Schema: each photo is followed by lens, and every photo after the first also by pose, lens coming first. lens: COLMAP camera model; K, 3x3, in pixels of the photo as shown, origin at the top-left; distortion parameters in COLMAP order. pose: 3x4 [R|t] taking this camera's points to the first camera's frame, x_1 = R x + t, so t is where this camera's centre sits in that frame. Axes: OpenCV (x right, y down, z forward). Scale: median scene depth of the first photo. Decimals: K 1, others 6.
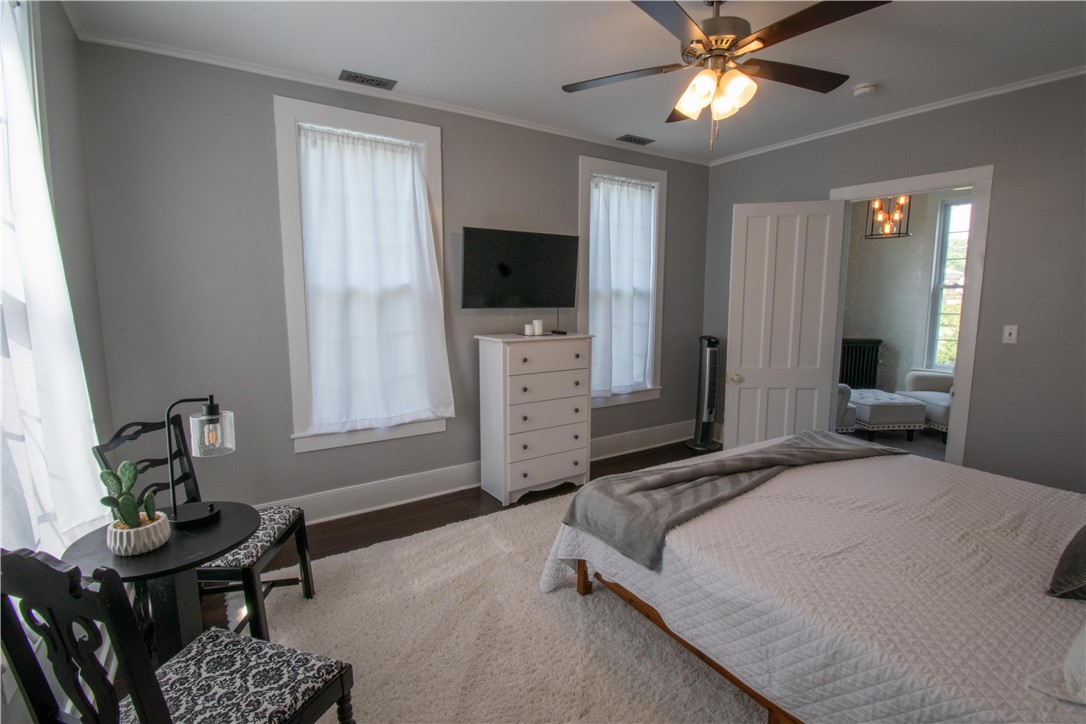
lens RADIAL K [[504.7, 0, 543.2], [0, 504.7, 364.9], [0, 0, 1]] dist [-0.002646, -0.000373]
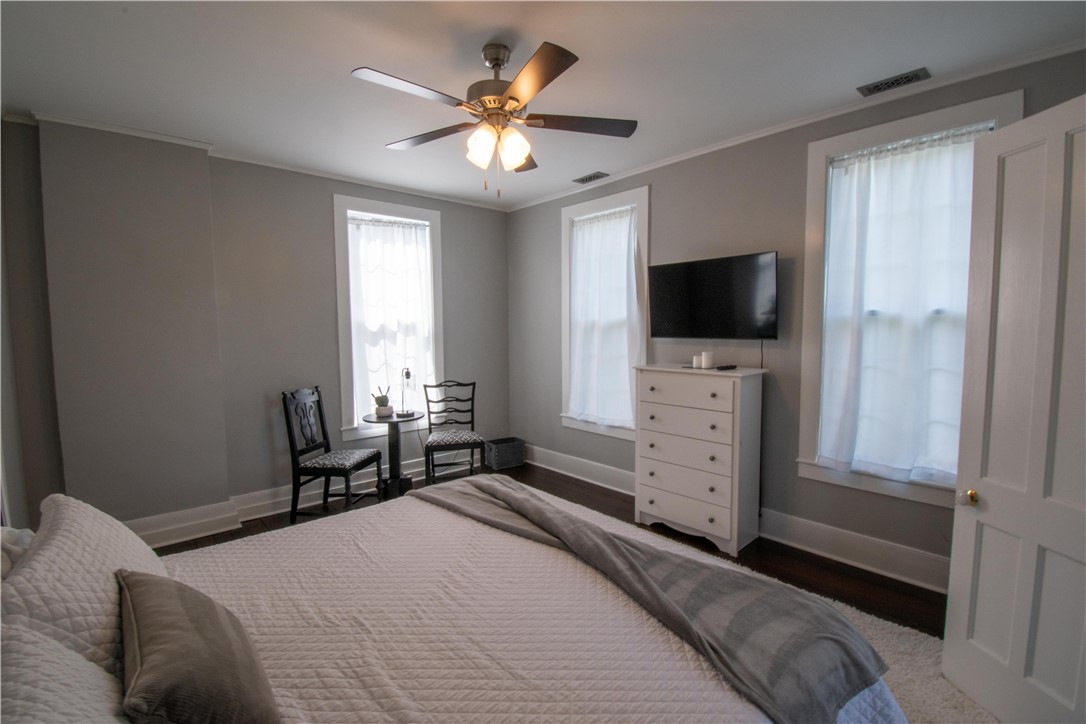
lens RADIAL K [[492.0, 0, 543.1], [0, 492.0, 360.8], [0, 0, 1]] dist [0.021067, -0.025955]
pose [[0.149311, 0.069610, -0.986337, 0.920194], [-0.119422, 0.991486, 0.051895, -0.092197], [0.981552, 0.110042, 0.156353, 0.616559]]
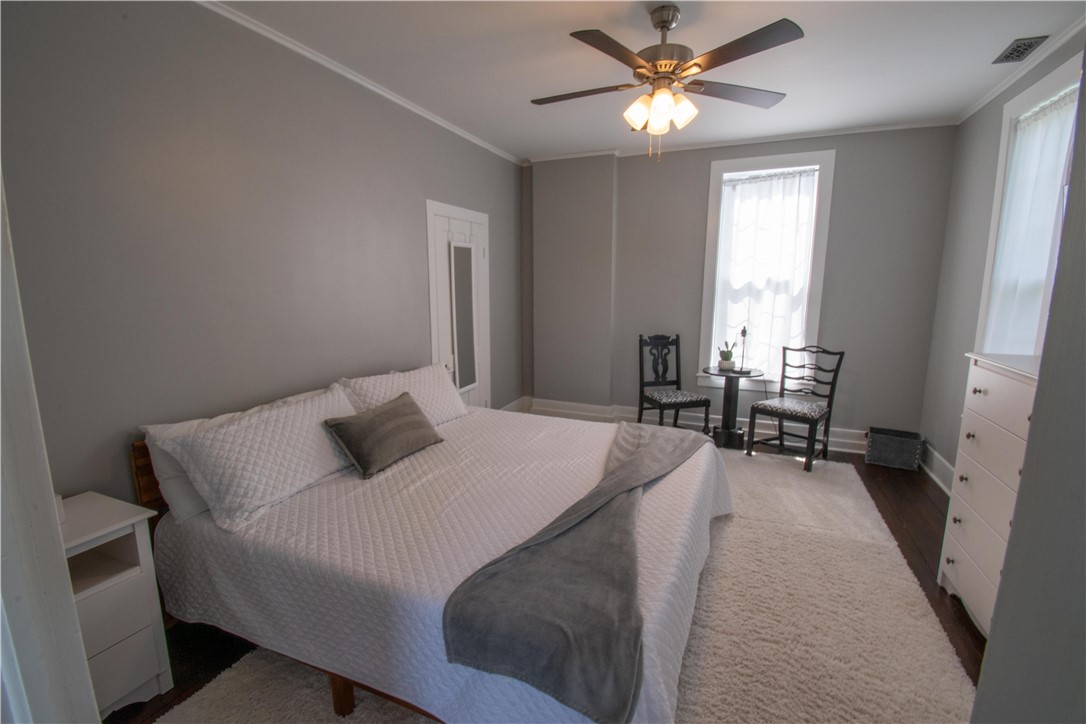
lens RADIAL K [[492.0, 0, 543.1], [0, 492.0, 360.8], [0, 0, 1]] dist [0.021067, -0.025955]
pose [[-0.838768, 0.087638, -0.537390, 0.762097], [-0.068648, 0.962065, 0.264042, -0.176157], [0.540144, 0.258361, -0.800933, 1.200483]]
